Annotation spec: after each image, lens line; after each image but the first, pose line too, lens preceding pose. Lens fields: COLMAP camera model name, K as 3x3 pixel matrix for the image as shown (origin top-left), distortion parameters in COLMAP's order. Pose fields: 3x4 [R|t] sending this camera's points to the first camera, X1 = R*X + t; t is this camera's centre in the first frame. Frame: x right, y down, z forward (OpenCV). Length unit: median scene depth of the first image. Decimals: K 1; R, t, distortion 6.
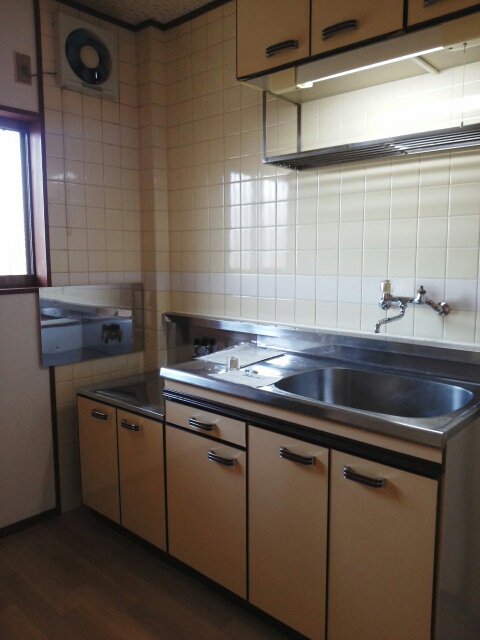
lens RADIAL K [[505.4, 0, 241.1], [0, 505.4, 318.6], [0, 0, 1]] dist [0.038572, -0.077523]
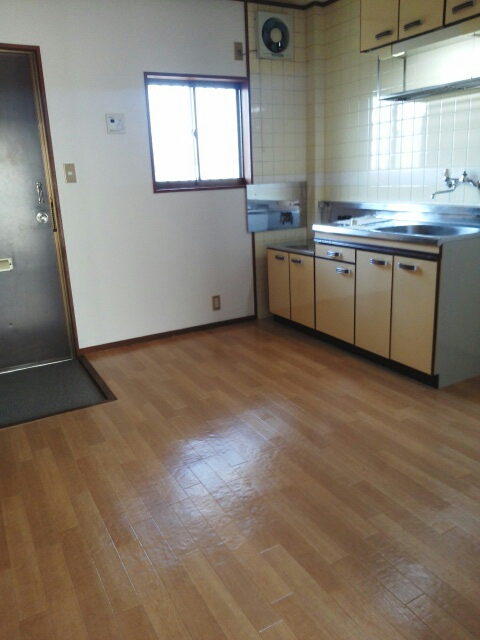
lens RADIAL K [[505.4, 0, 241.0], [0, 505.4, 321.0], [0, 0, 1]] dist [0.038572, -0.077523]
pose [[0.944075, 0.052672, -0.325497, 0.173559], [0.001042, 0.986678, 0.162684, 0.118160], [0.329729, -0.153925, 0.931443, -0.699219]]
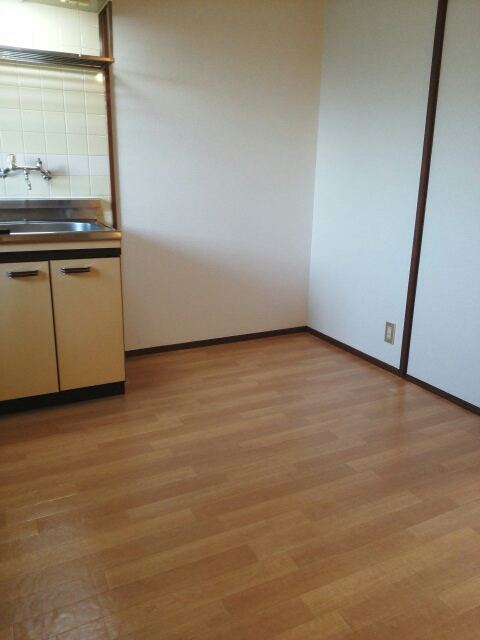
lens RADIAL K [[505.4, 0, 240.5], [0, 505.4, 315.3], [0, 0, 1]] dist [0.038572, -0.077523]
pose [[0.364236, -0.242226, 0.899255, -0.669392], [0.104196, 0.970120, 0.219111, 0.089073], [-0.925460, 0.013891, 0.378591, -0.082365]]
